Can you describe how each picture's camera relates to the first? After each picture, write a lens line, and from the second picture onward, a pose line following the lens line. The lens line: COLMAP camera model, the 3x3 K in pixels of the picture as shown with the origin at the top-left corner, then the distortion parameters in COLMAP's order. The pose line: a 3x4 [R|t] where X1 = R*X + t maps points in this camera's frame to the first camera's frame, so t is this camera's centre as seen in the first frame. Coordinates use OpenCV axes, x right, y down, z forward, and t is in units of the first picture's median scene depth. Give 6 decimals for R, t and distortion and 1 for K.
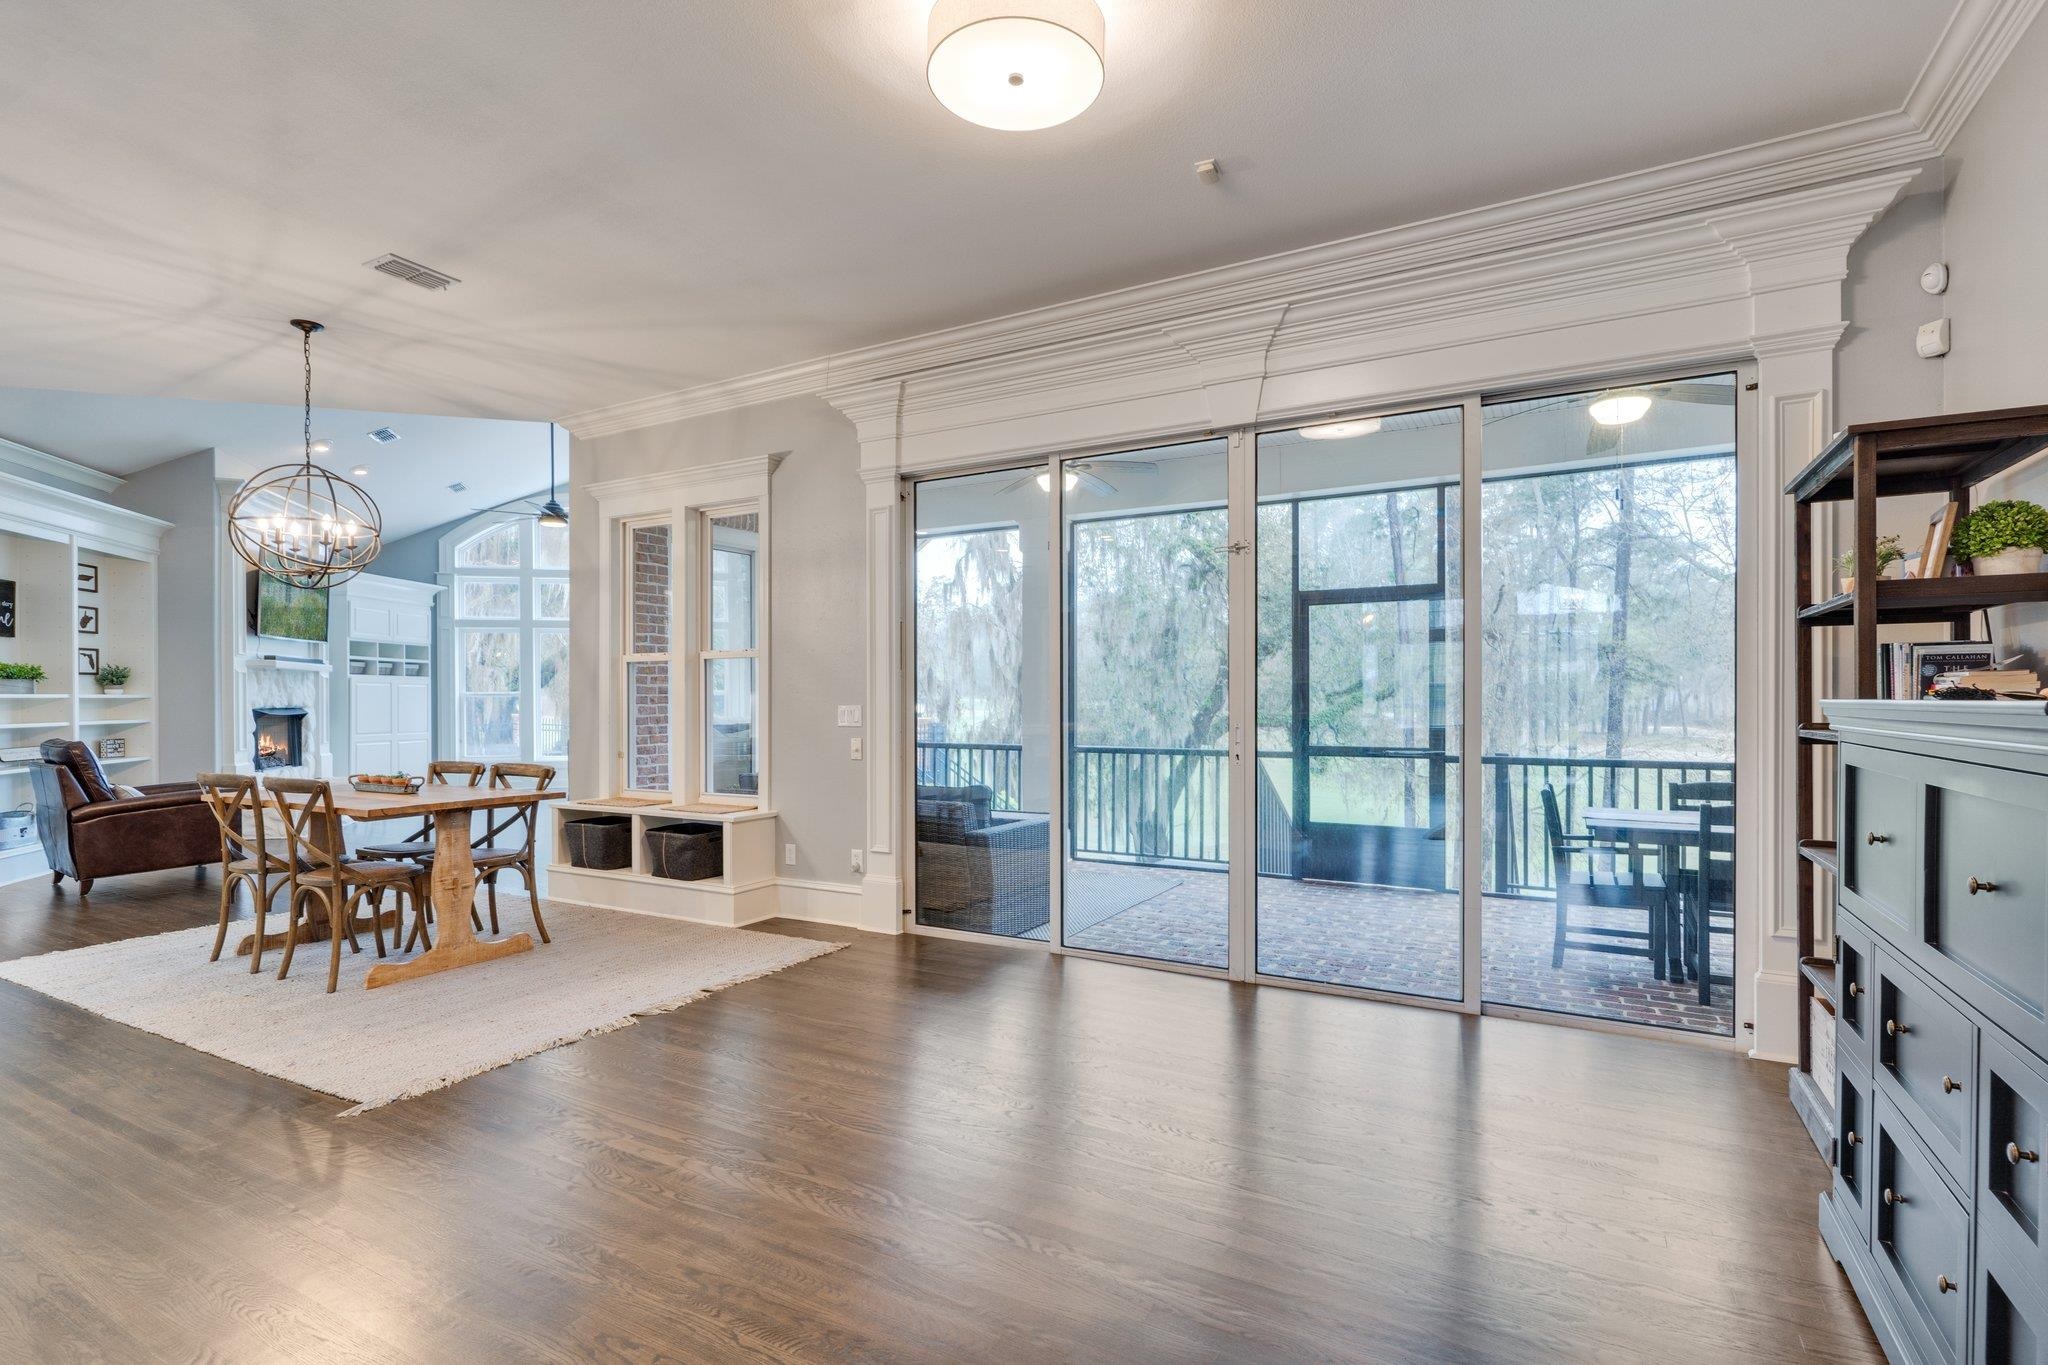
lens RADIAL K [[1004.9, 0, 1021.5], [0, 1004.9, 711.1], [0, 0, 1]] dist [0.000287, -0.000012]
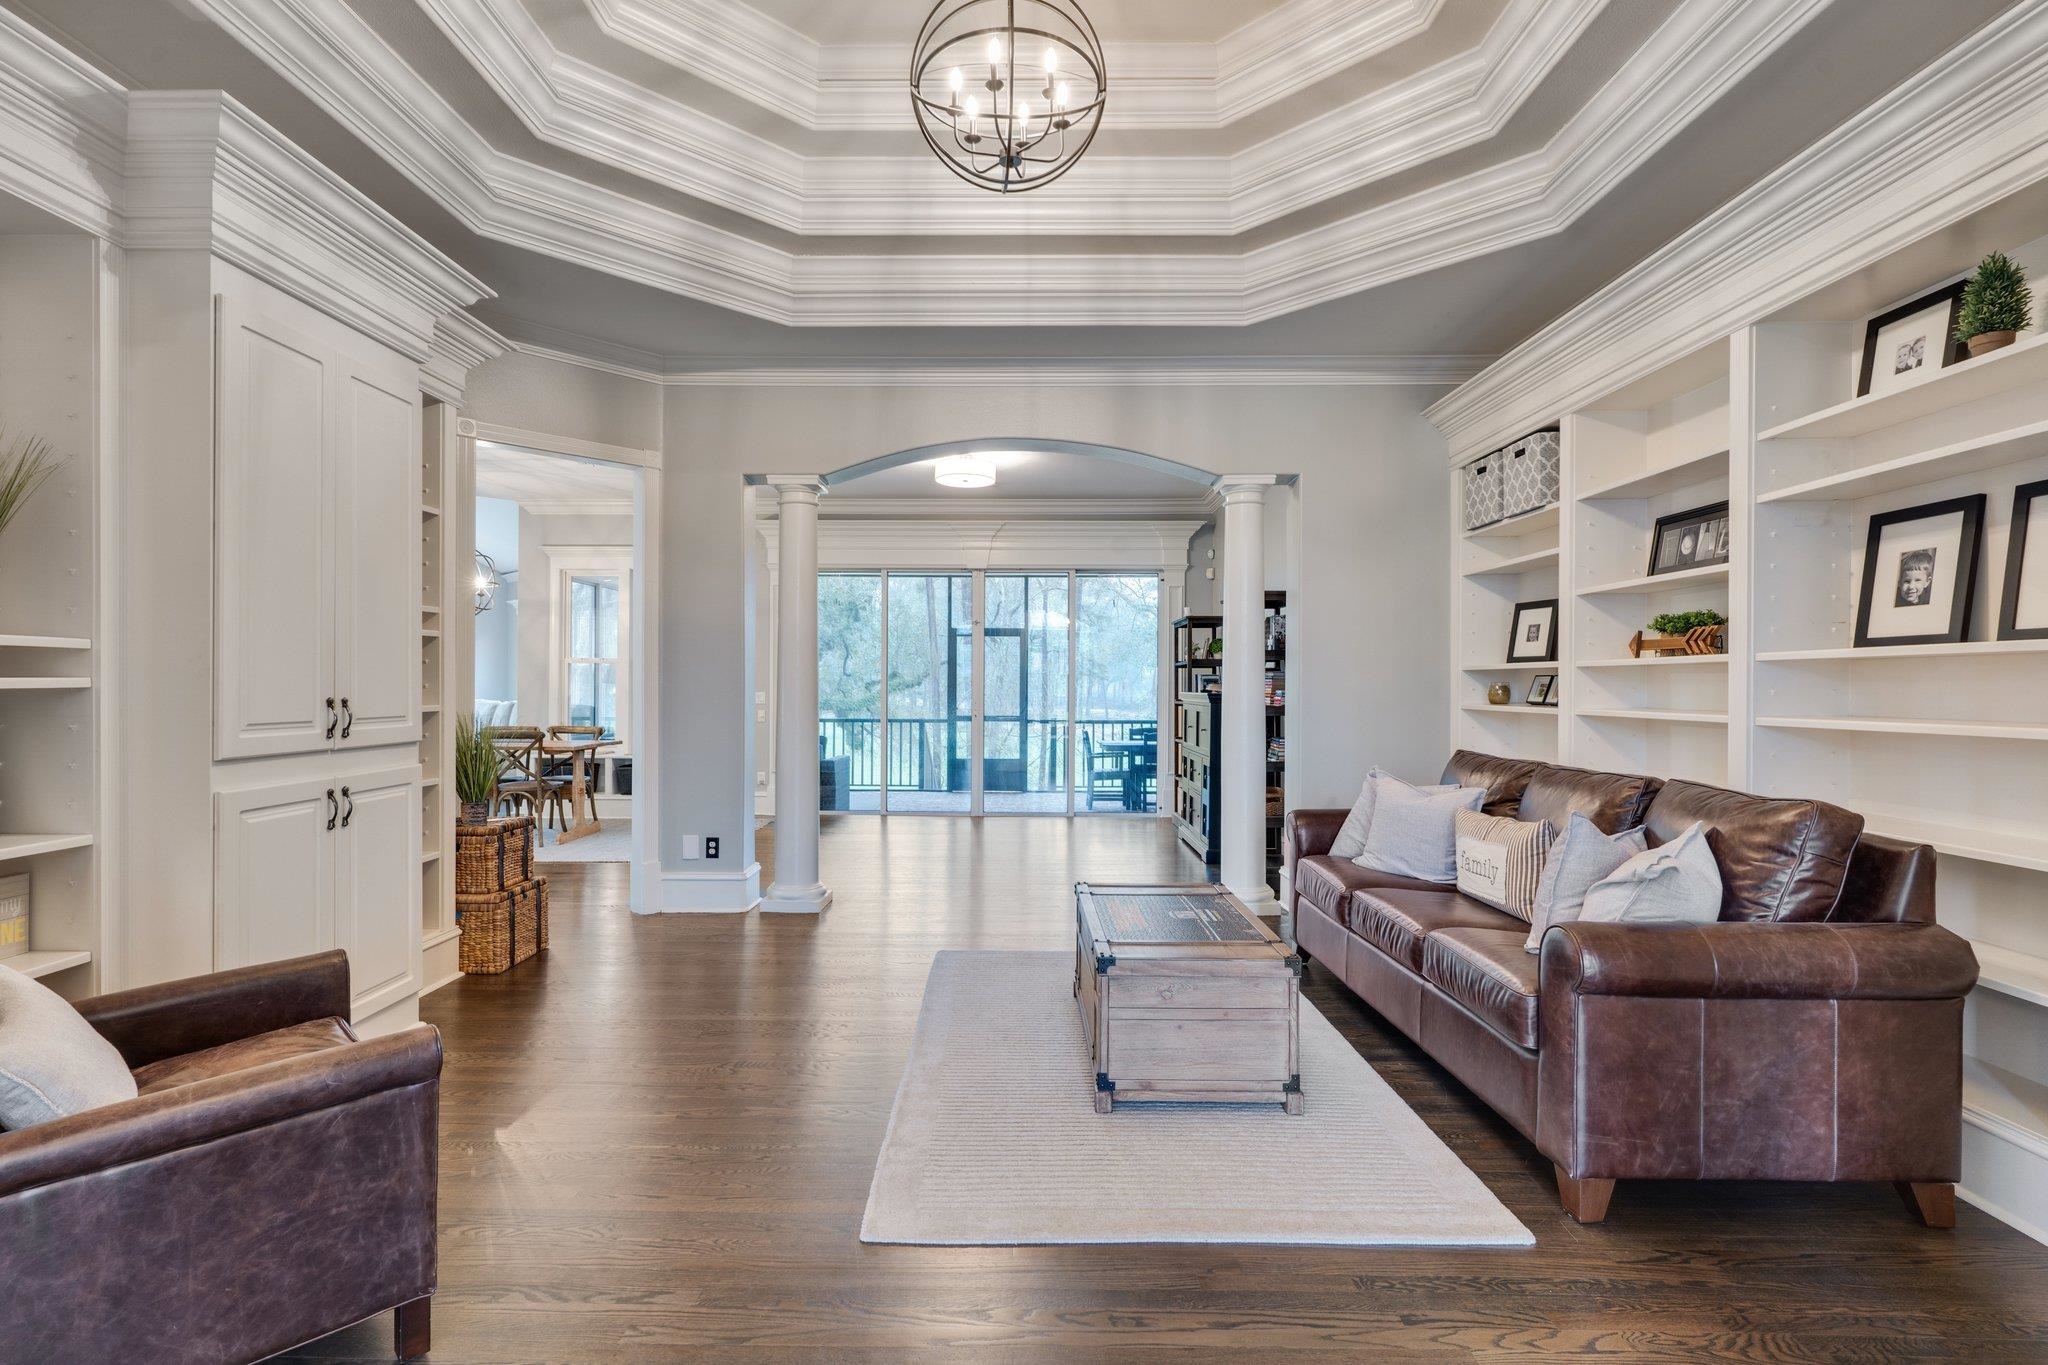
lens RADIAL K [[993.8, 0, 1024.0], [0, 993.8, 682.5], [0, 0, 1]] dist [0.000637, 0.001110]
pose [[0.877154, 0.010208, 0.480100, -0.645903], [-0.003295, 0.999878, -0.015240, 0.005431], [-0.480197, 0.011785, 0.877081, -0.854829]]
